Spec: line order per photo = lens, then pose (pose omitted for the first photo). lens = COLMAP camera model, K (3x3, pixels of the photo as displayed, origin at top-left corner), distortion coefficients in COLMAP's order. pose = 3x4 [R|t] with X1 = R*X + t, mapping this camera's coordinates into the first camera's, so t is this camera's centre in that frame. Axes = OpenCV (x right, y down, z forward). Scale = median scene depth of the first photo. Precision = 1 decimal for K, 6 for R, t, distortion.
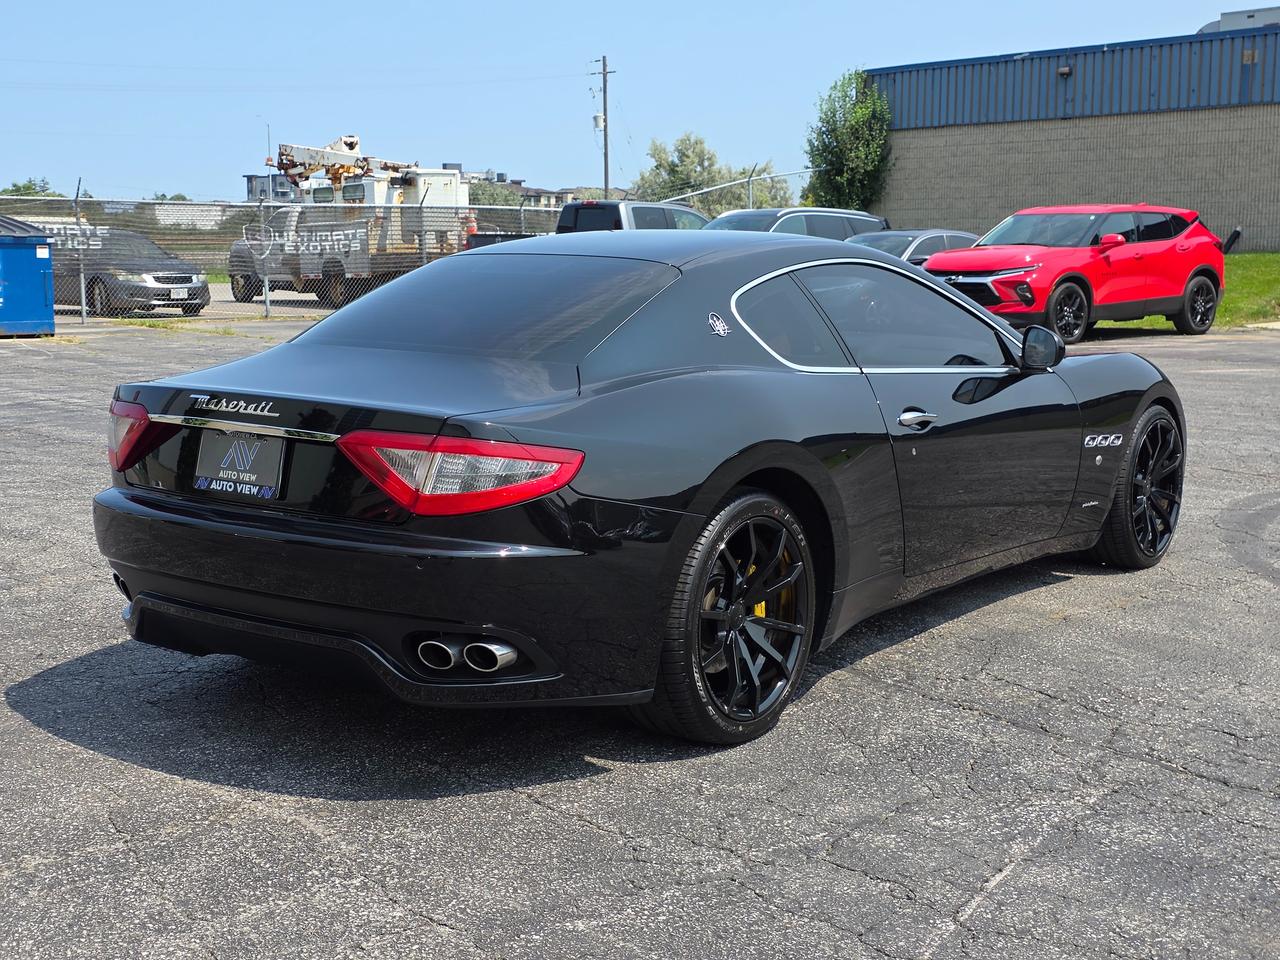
lens RADIAL K [[1712.4, 0, 654.0], [0, 1712.4, 482.6], [0, 0, 1]] dist [0.059433, 0.000000]
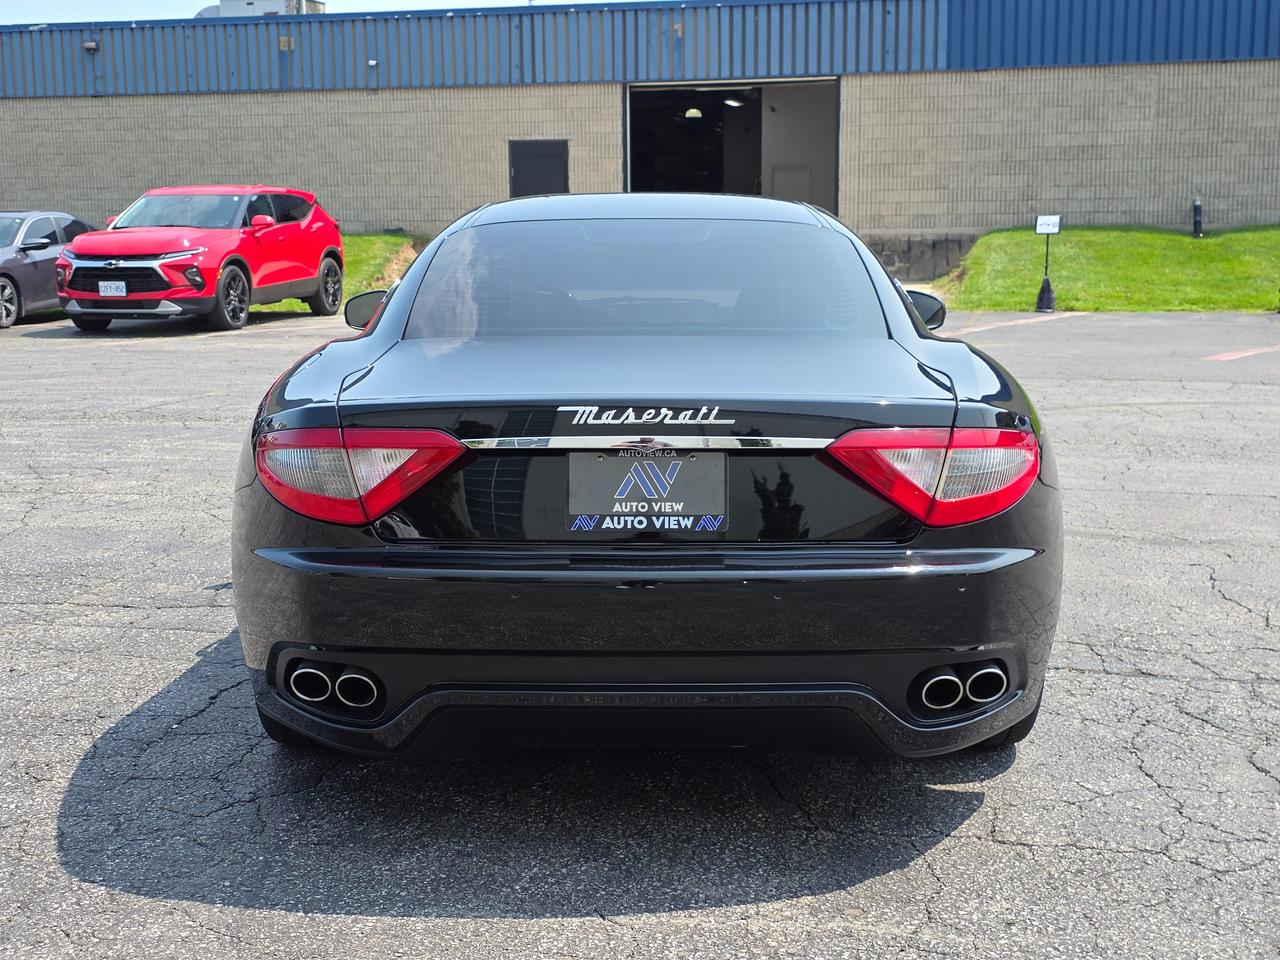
lens RADIAL K [[1712.4, 0, 651.5], [0, 1712.4, 473.7], [0, 0, 1]] dist [0.059433, 0.000000]
pose [[0.805787, -0.097083, 0.584194, -0.485446], [0.095750, 0.994850, 0.033259, -0.031160], [-0.584414, 0.029137, 0.810932, 0.270494]]
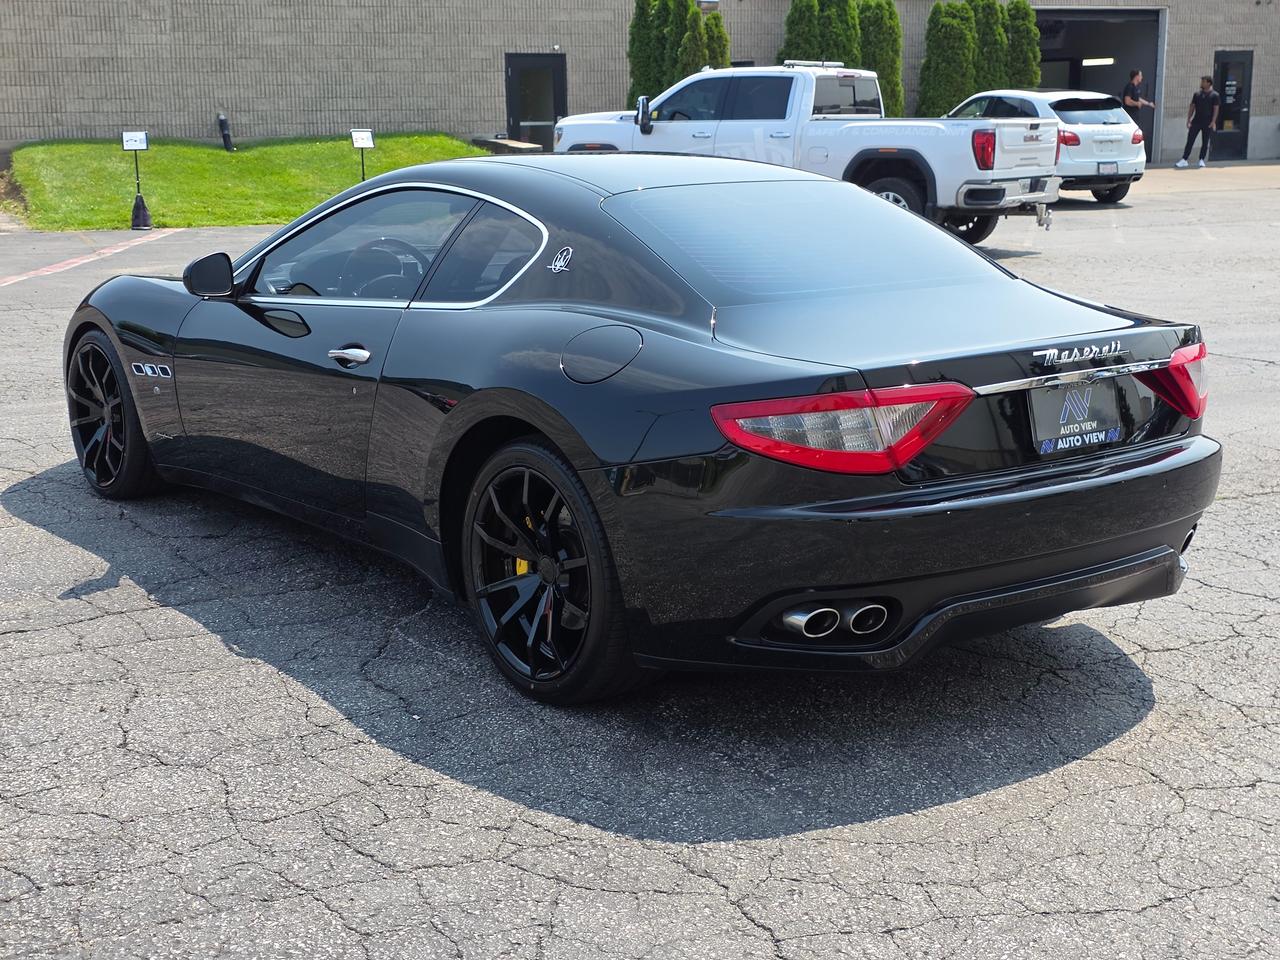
lens RADIAL K [[1712.4, 0, 606.3], [0, 1712.4, 473.5], [0, 0, 1]] dist [0.059433, 0.000000]
pose [[0.293005, -0.205275, 0.933815, -0.850899], [0.149985, 0.974457, 0.167148, -0.124231], [-0.944274, 0.091083, 0.316309, 0.672917]]
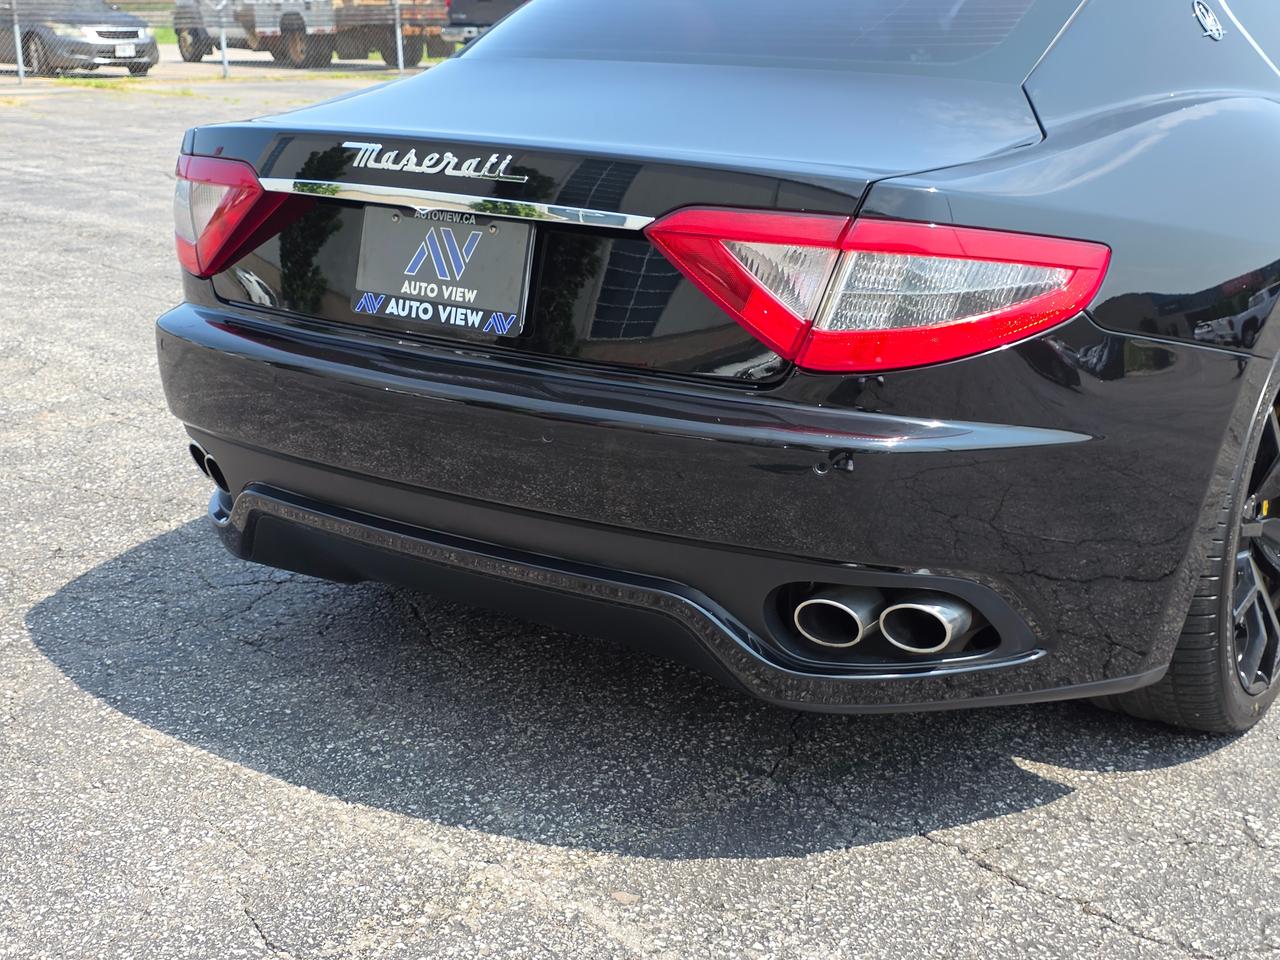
lens RADIAL K [[1712.4, 0, 648.3], [0, 1712.4, 503.9], [0, 0, 1]] dist [0.059433, 0.000000]
pose [[0.999604, -0.005608, 0.027569, -0.134899], [0.001681, 0.990090, 0.140426, -0.009704], [-0.028084, -0.140324, 0.989707, 0.311878]]
